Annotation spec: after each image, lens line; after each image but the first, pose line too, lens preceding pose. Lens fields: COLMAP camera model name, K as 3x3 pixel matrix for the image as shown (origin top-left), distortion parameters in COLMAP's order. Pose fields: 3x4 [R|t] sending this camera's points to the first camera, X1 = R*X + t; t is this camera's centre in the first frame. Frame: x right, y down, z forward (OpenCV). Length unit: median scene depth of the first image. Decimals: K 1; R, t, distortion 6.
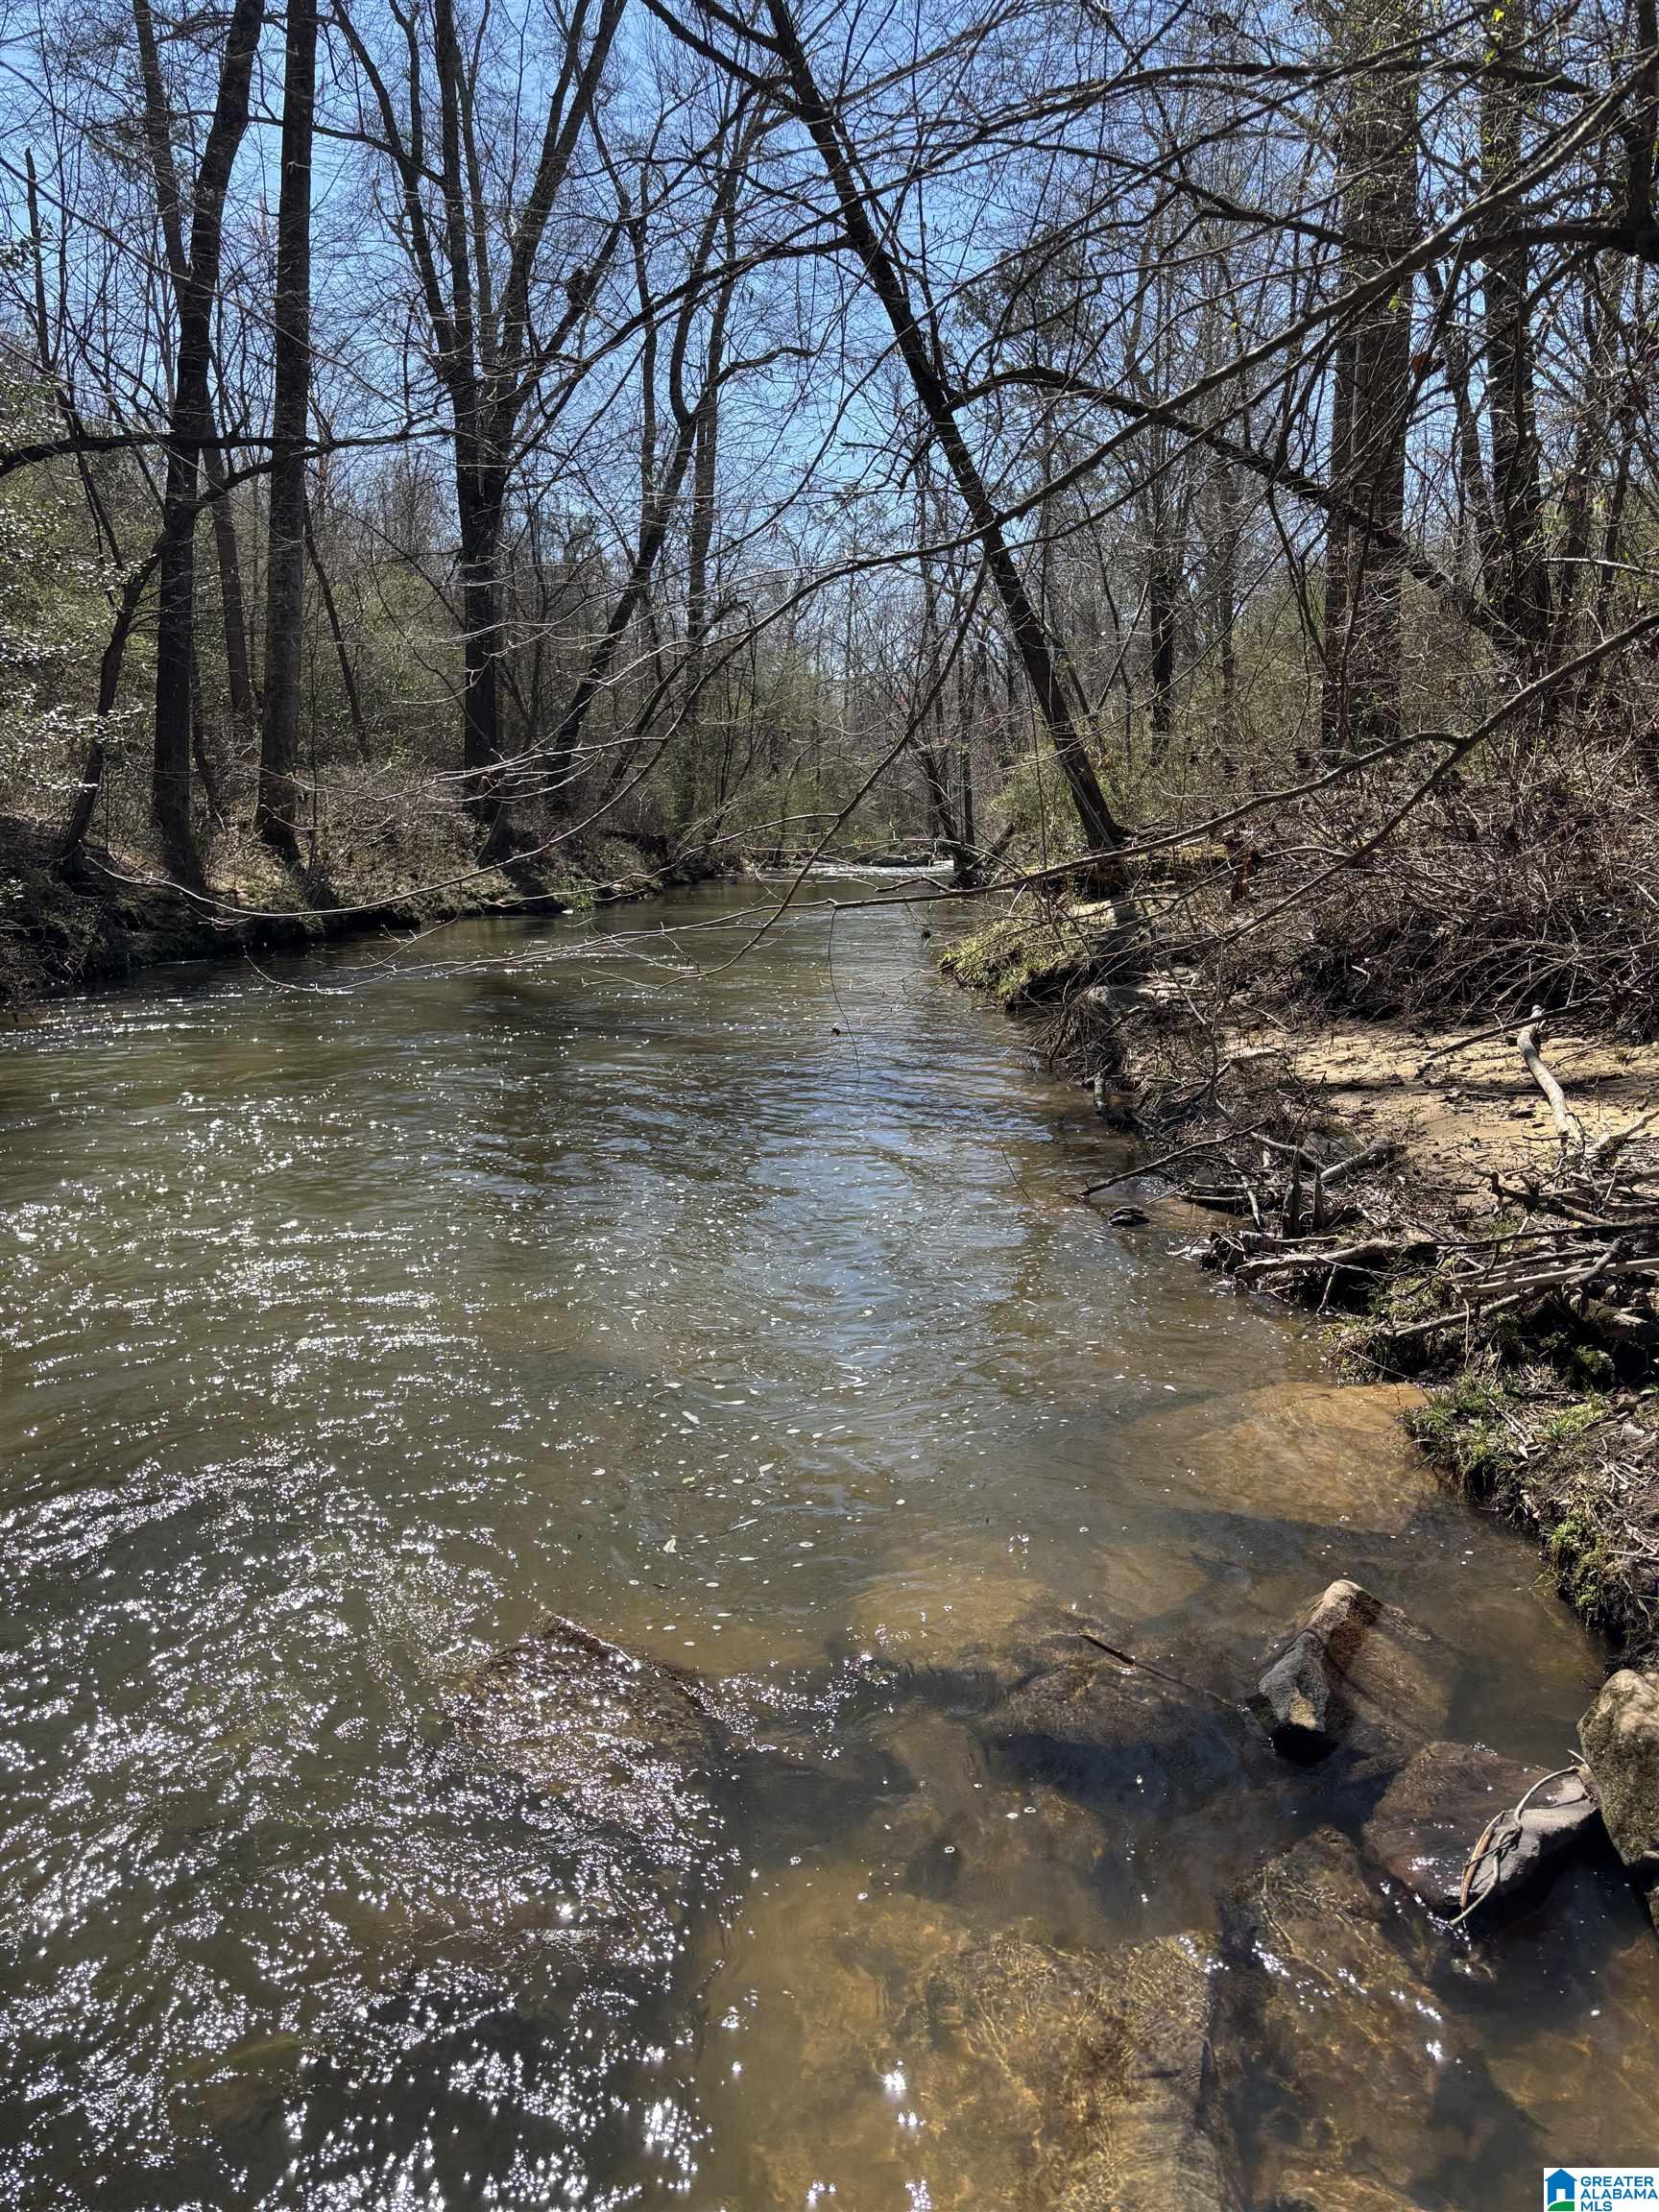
lens RADIAL K [[1709.5, 0, 837.8], [0, 1709.5, 1102.0], [0, 0, 1]] dist [0.050059, -0.045326]
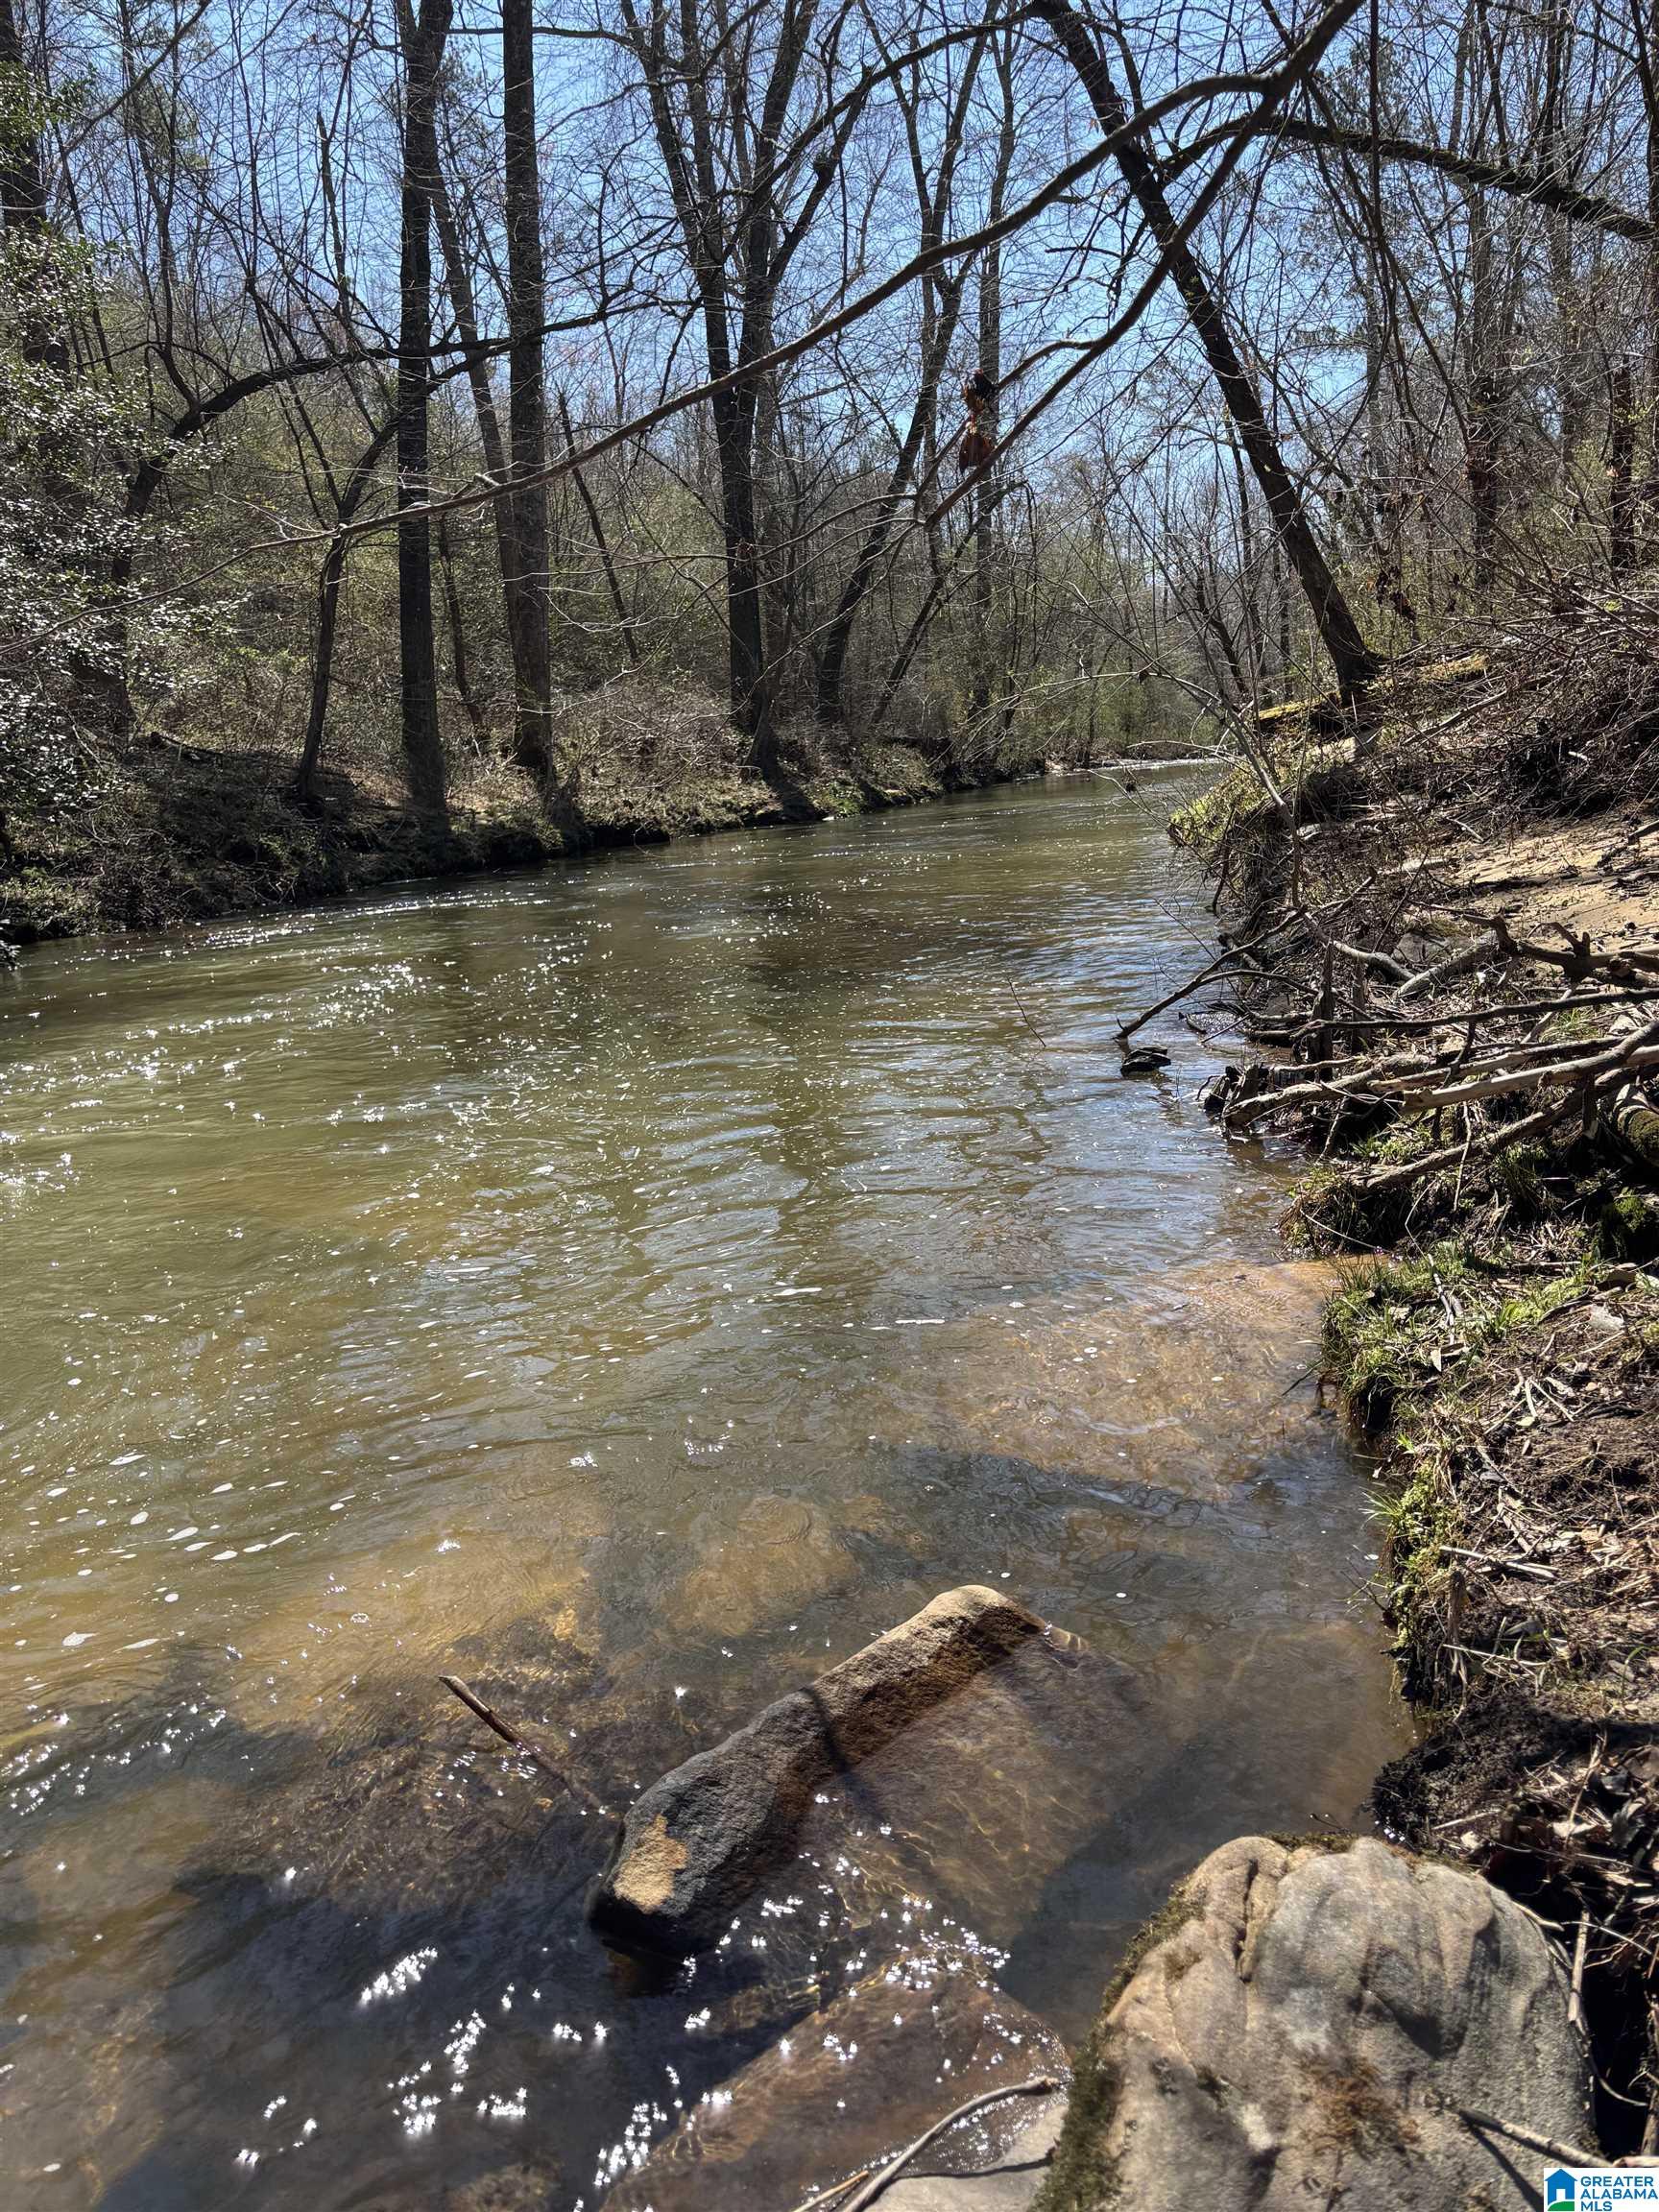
lens RADIAL K [[1709.5, 0, 837.8], [0, 1709.5, 1102.0], [0, 0, 1]] dist [0.050059, -0.045326]
pose [[0.978454, -0.030166, -0.204251, 0.061775], [0.038990, 0.998466, 0.039314, 0.016692], [0.202751, -0.046430, 0.978129, 0.077313]]
